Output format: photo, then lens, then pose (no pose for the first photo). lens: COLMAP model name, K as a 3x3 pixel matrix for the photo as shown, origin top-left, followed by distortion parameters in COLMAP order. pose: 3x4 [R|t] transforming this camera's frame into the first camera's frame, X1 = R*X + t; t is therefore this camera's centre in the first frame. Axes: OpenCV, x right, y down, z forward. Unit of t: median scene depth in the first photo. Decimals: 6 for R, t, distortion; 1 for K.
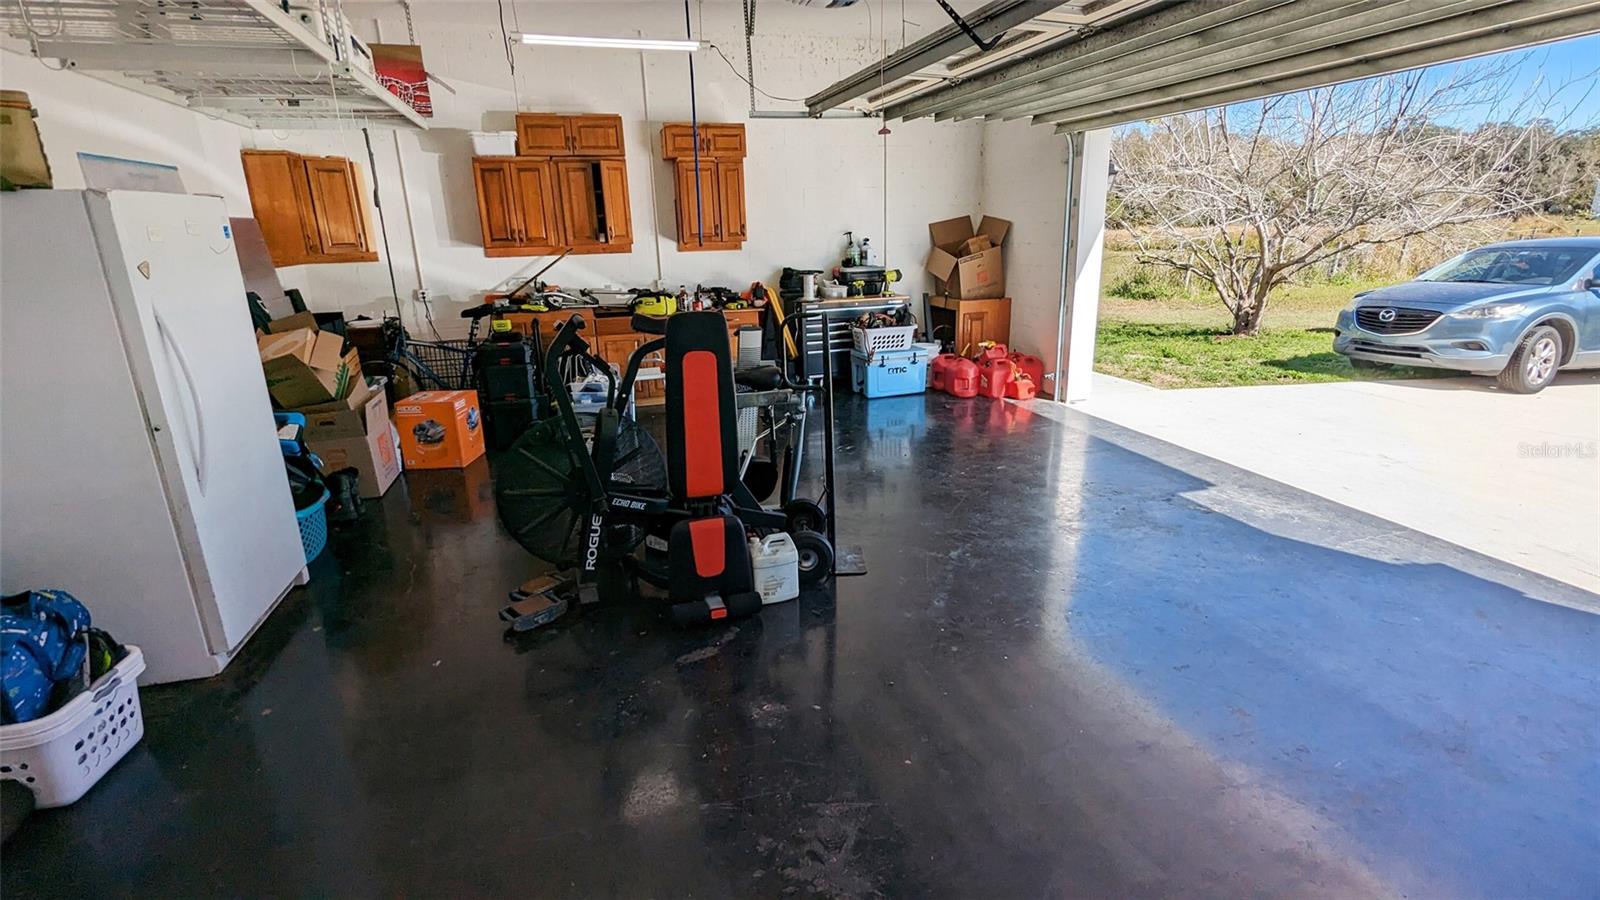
lens RADIAL K [[760.4, 0, 827.3], [0, 760.4, 447.1], [0, 0, 1]] dist [0.003521, -0.000001]
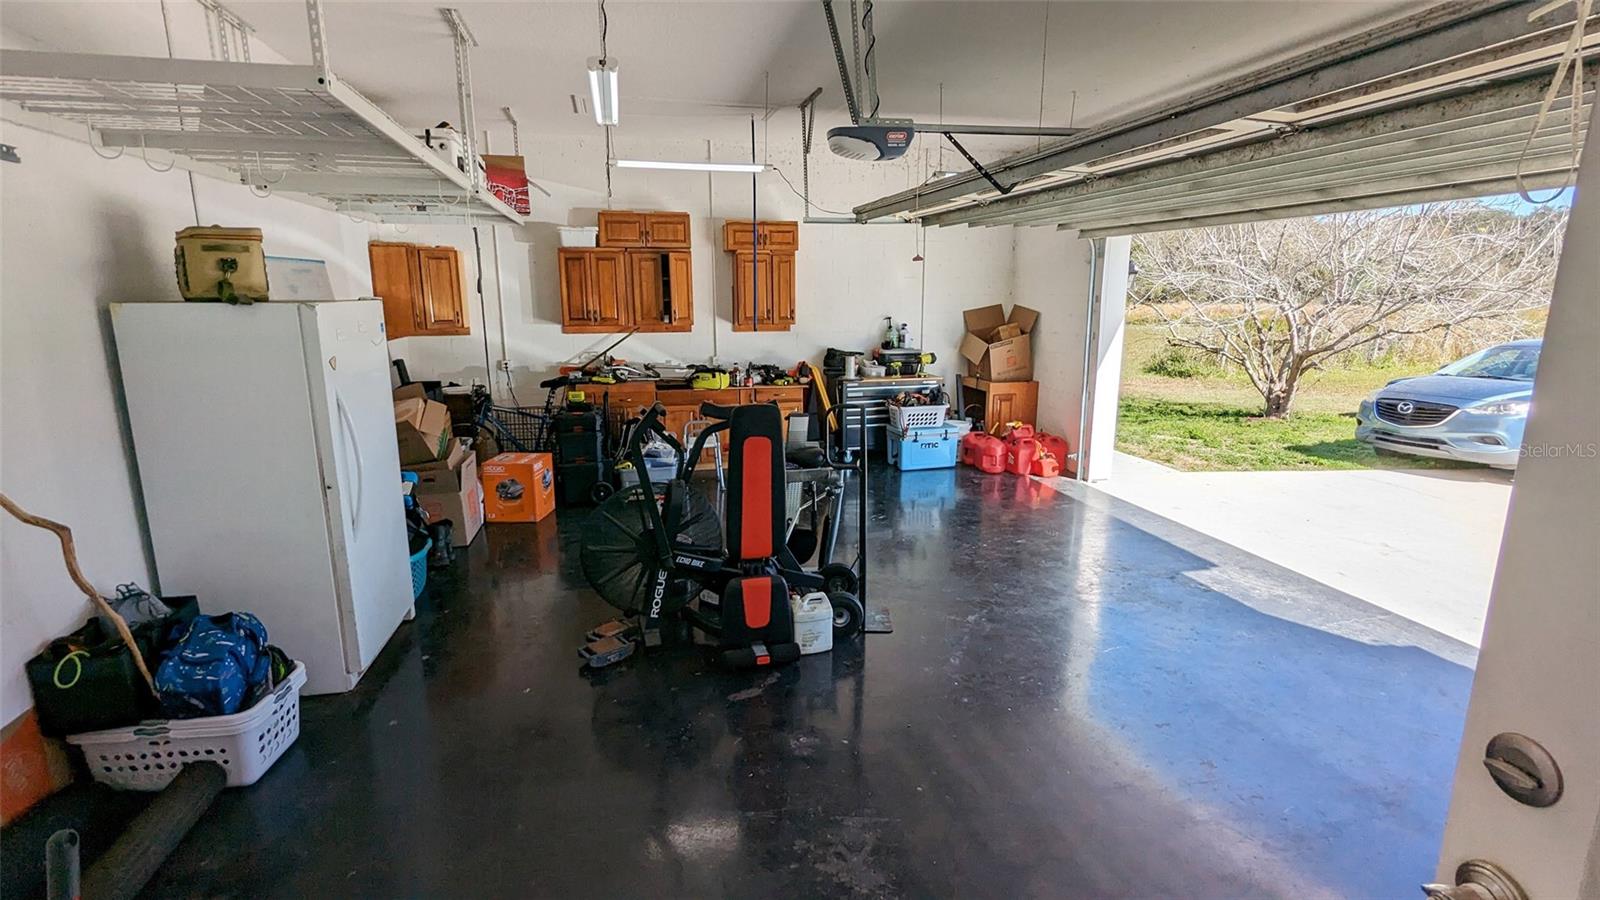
lens RADIAL K [[760.4, 0, 827.3], [0, 760.4, 447.1], [0, 0, 1]] dist [0.003521, -0.000001]
pose [[0.998209, 0.033480, -0.049574, 0.000897], [-0.037411, 0.996042, -0.080626, -0.007957], [0.046678, 0.082337, 0.995511, -0.092653]]
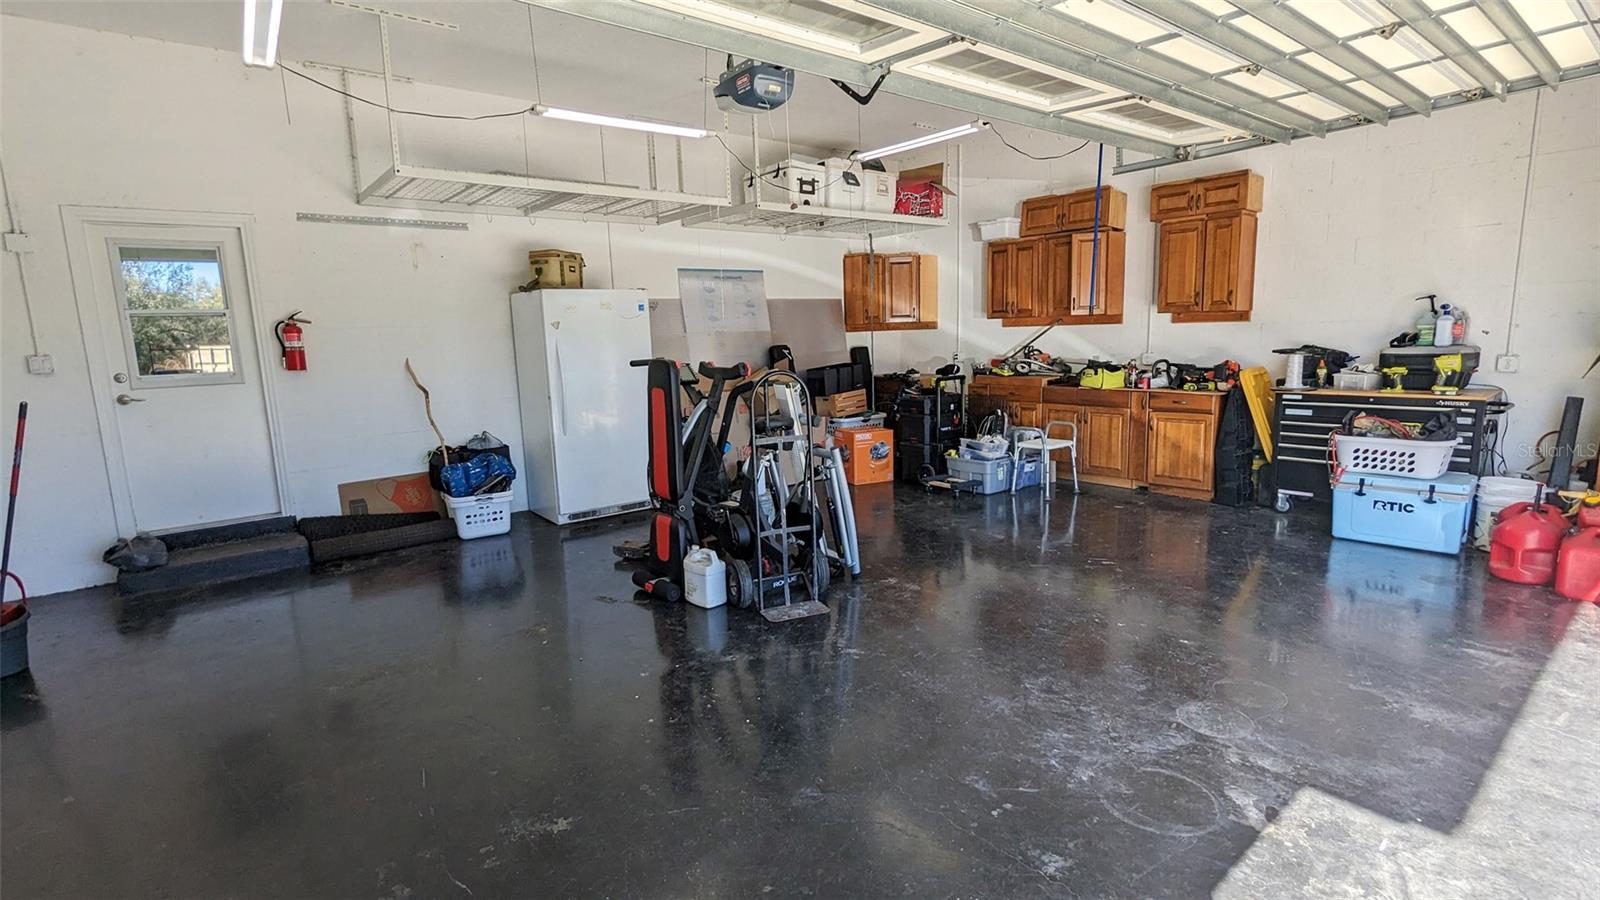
lens RADIAL K [[771.8, 0, 800.0], [0, 771.8, 450.0], [0, 0, 1]] dist [0.001723, 0.000162]
pose [[0.370351, 0.156569, -0.915602, 0.588735], [-0.240451, 0.968255, 0.068313, -0.085001], [0.897231, 0.194857, 0.396241, 0.340903]]
